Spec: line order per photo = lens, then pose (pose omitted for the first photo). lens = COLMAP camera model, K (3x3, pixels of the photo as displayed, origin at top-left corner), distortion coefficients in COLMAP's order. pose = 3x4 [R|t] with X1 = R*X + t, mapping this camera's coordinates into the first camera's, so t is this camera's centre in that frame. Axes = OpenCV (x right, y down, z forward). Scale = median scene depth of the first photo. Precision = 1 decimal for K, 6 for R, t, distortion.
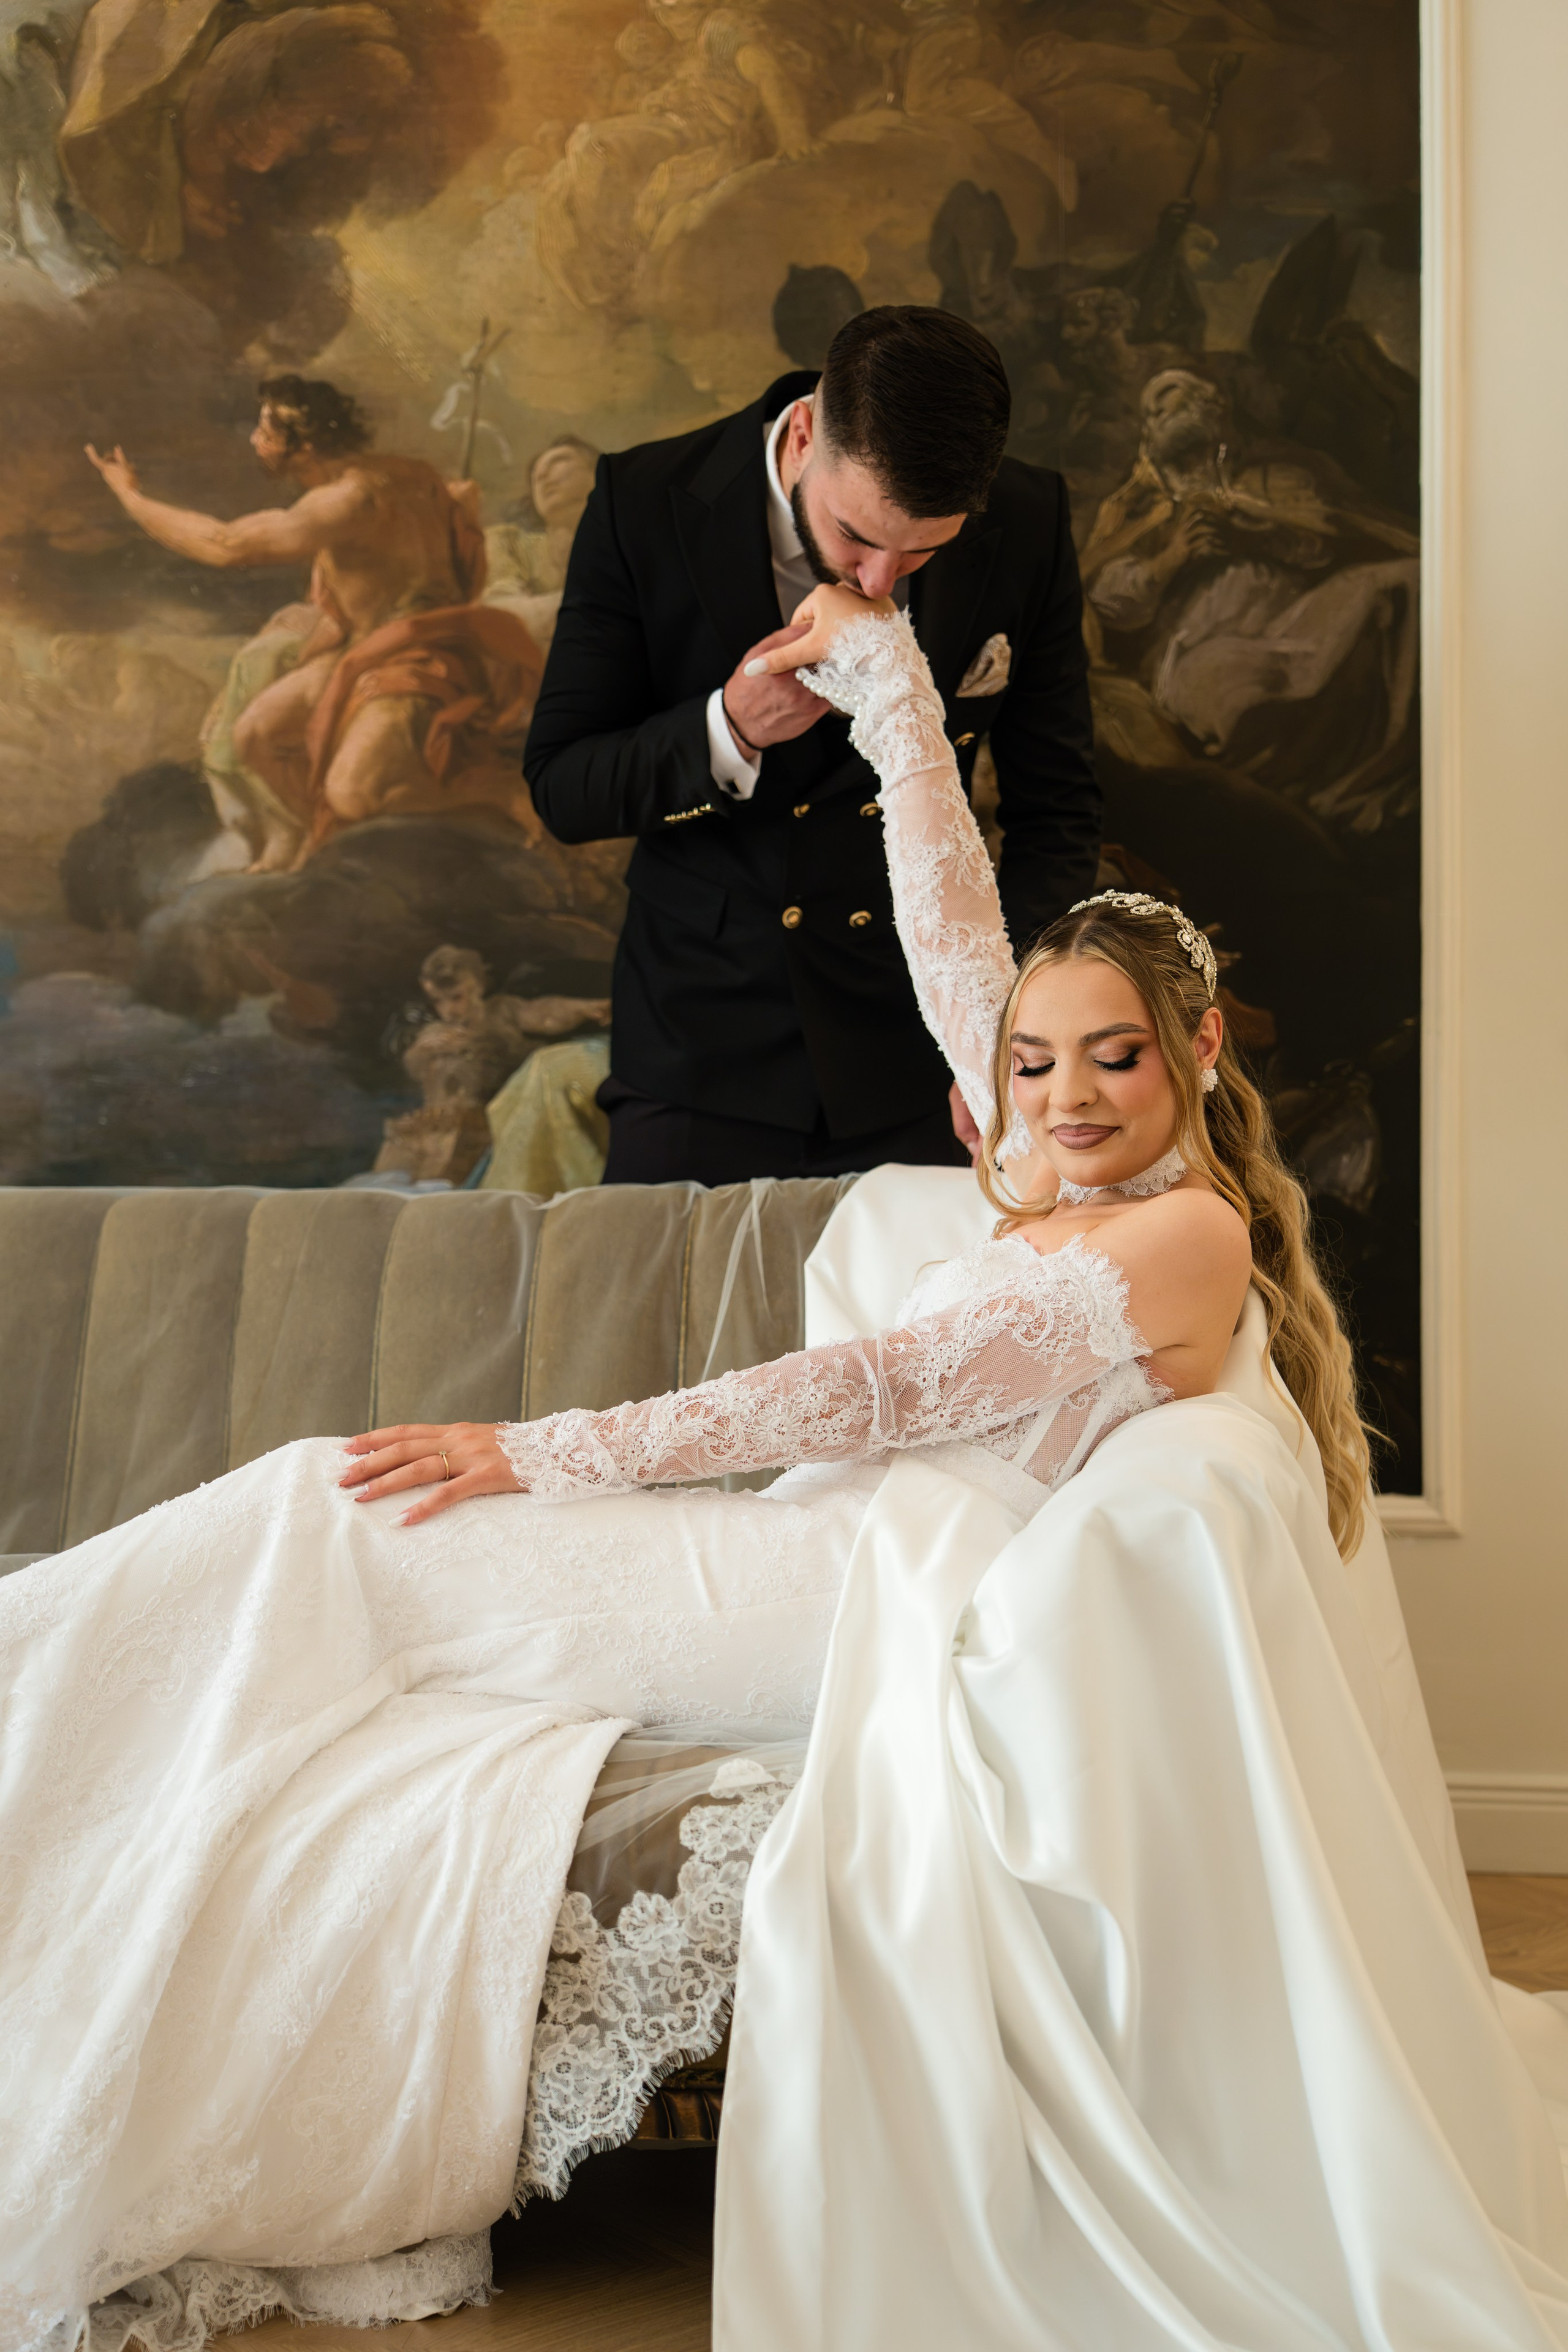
lens RADIAL K [[3346.3, 0, 759.5], [0, 3346.3, 1189.4], [0, 0, 1]] dist [0.204689, 0.000000]
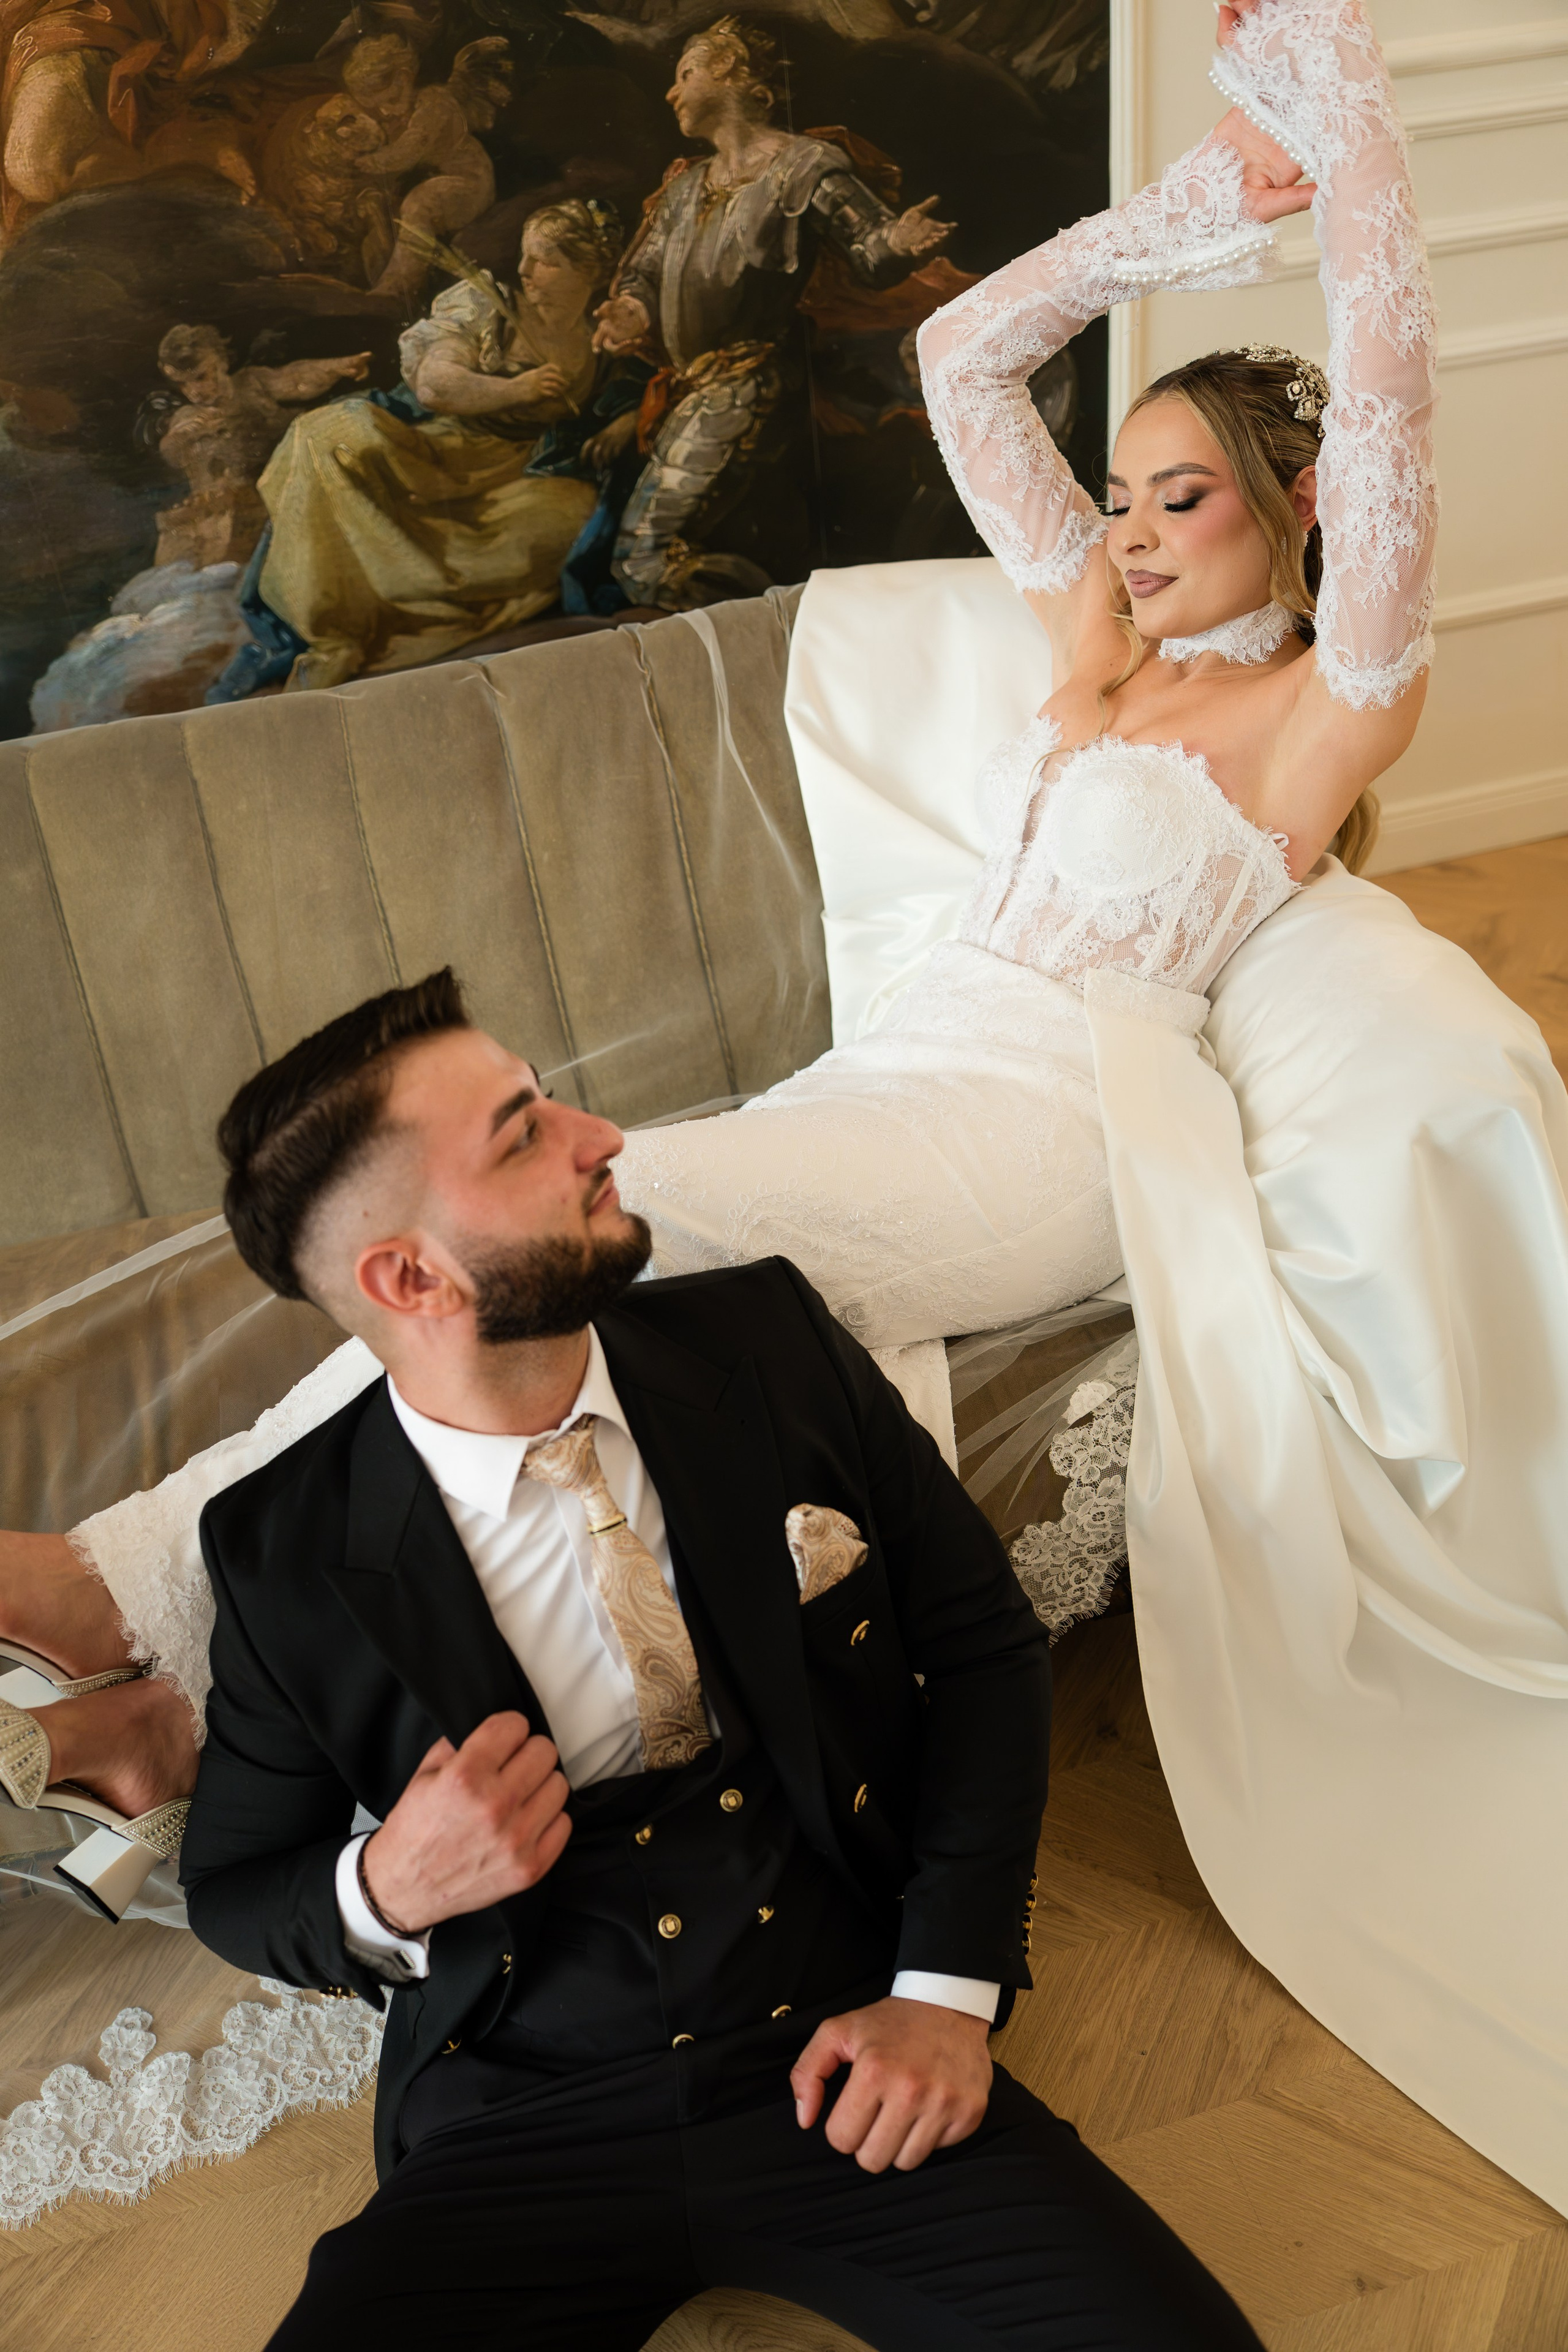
lens RADIAL K [[1964.2, 0, 776.7], [0, 1964.2, 1158.2], [0, 0, 1]] dist [-0.053234, -0.015855]
pose [[0.912810, -0.295813, 0.281553, -0.168064], [0.104708, 0.835914, 0.538781, -0.157713], [-0.394732, -0.462324, 0.794005, 0.395305]]
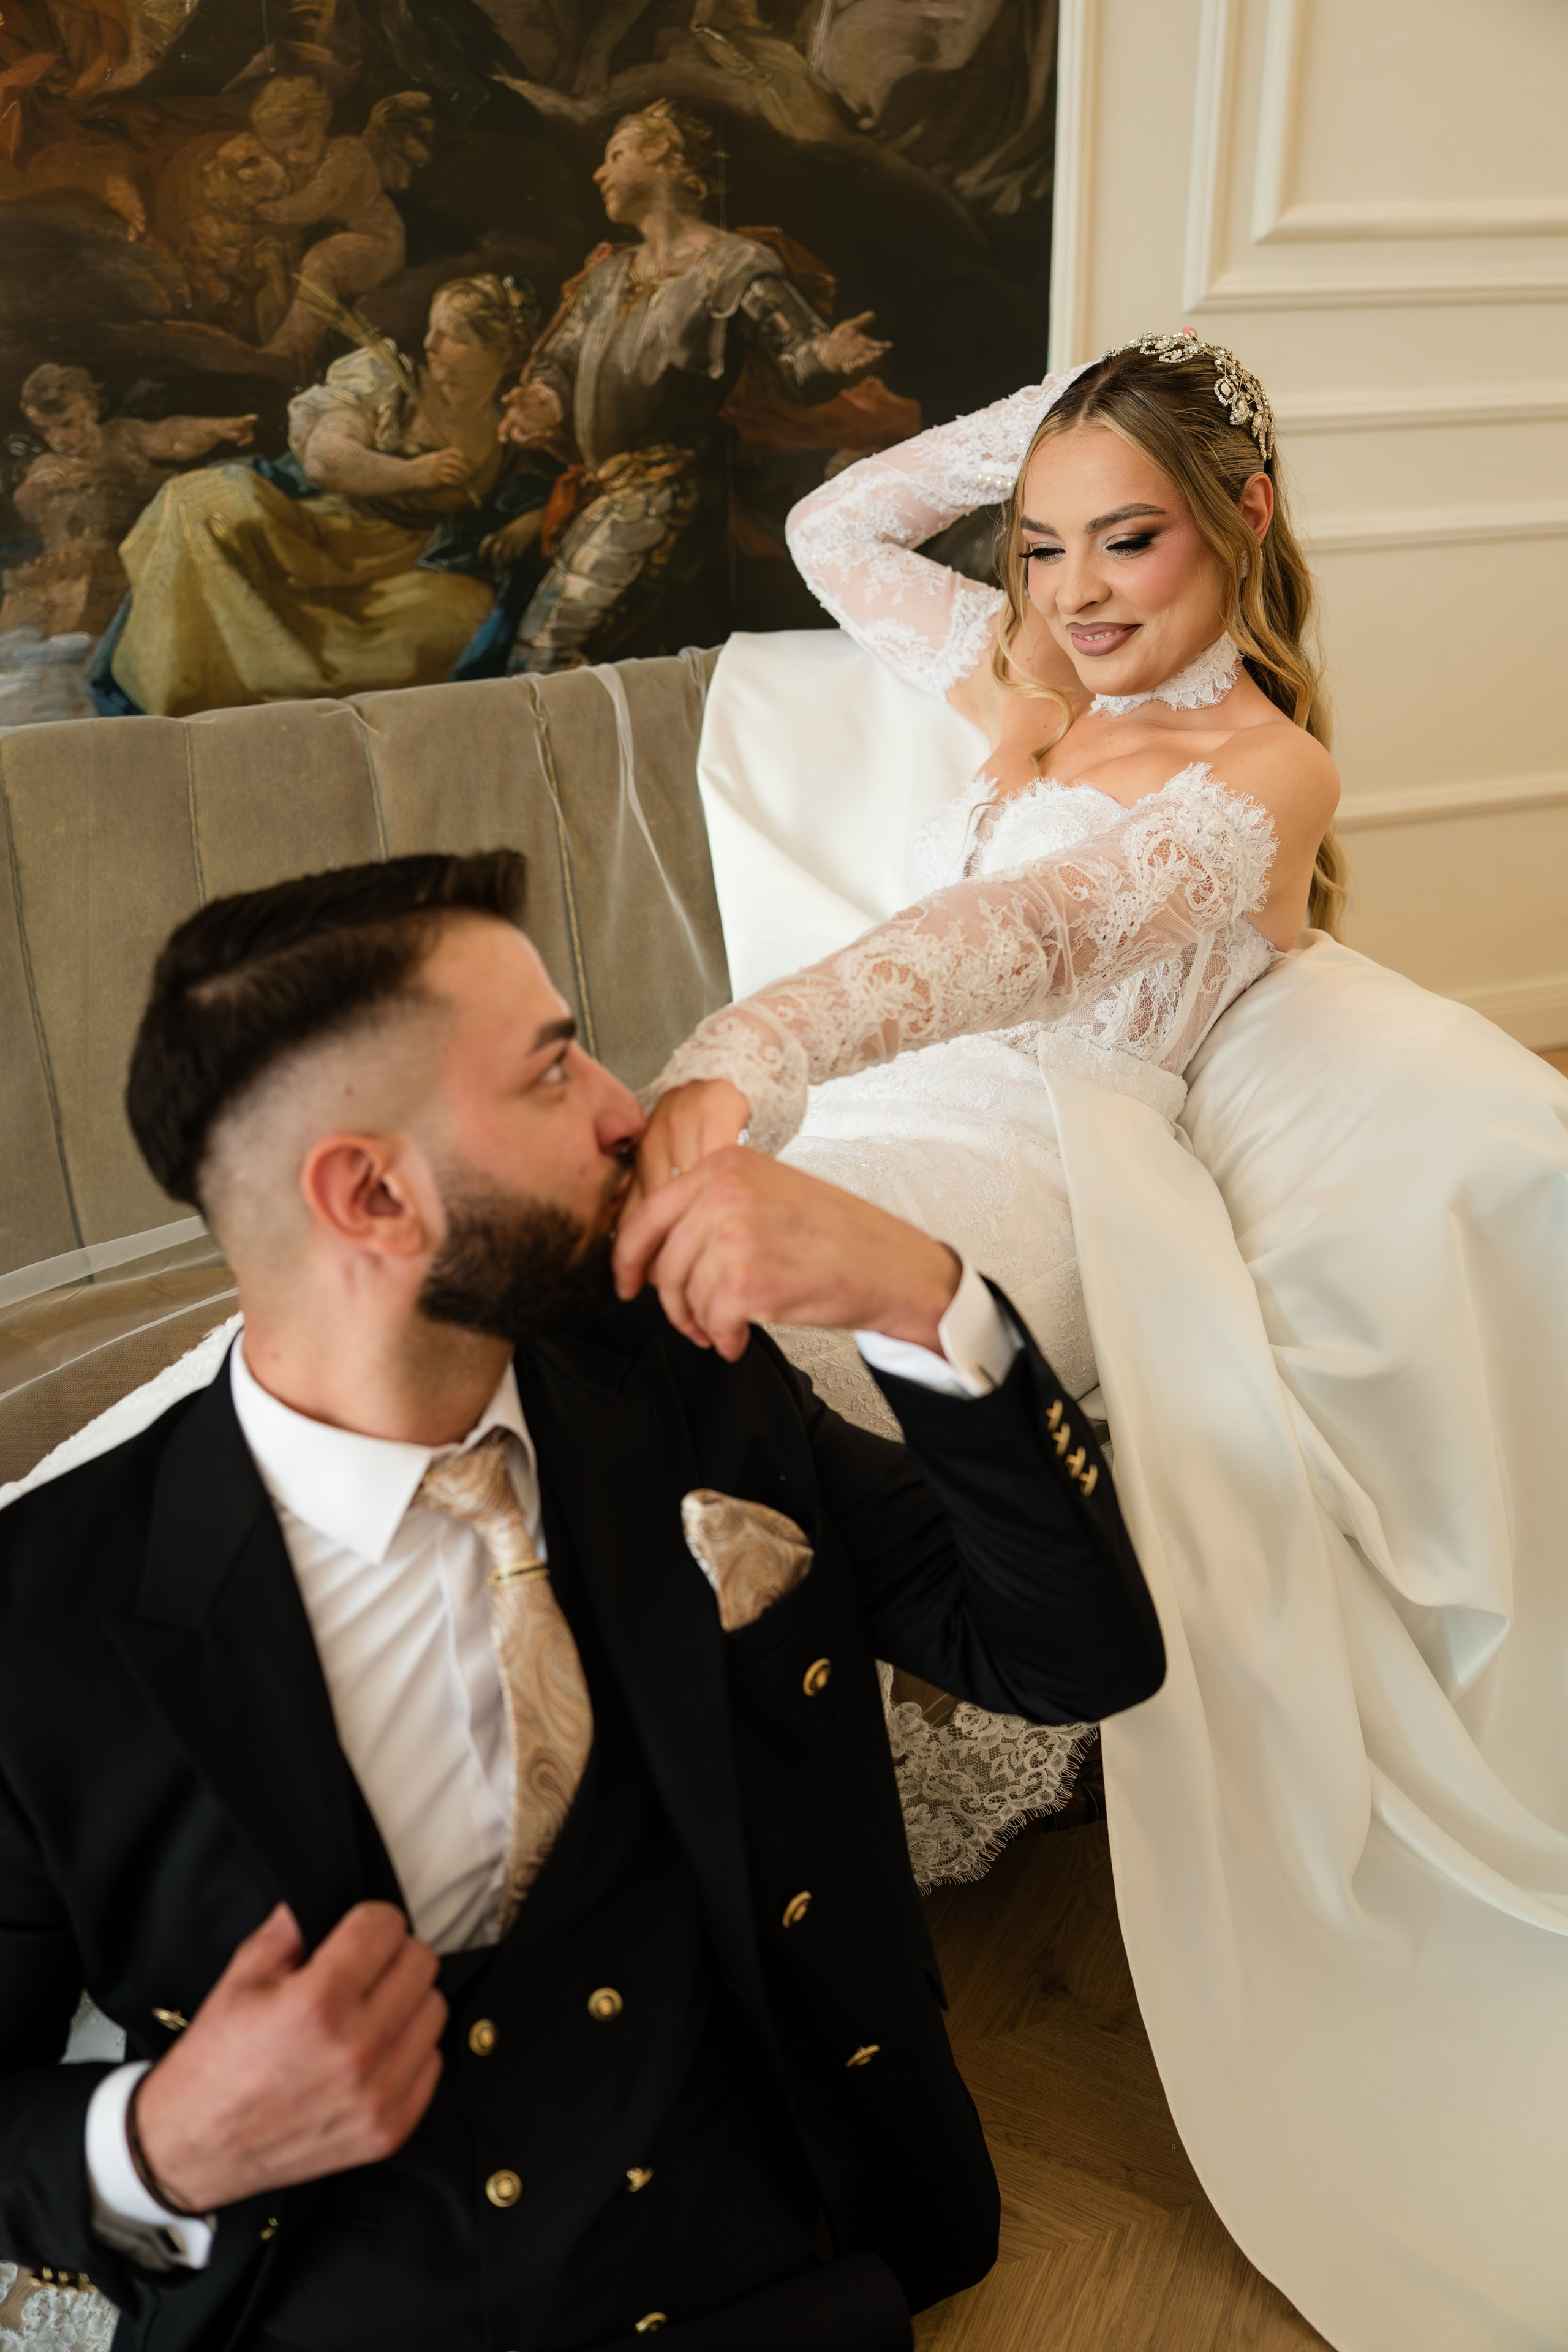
lens RADIAL K [[1964.2, 0, 775.1], [0, 1964.2, 1170.2], [0, 0, 1]] dist [-0.053234, -0.015855]
pose [[0.898362, -0.202605, 0.389739, -0.166106], [0.037427, 0.919351, 0.391653, -0.071007], [-0.437658, -0.337260, 0.833493, 0.439252]]
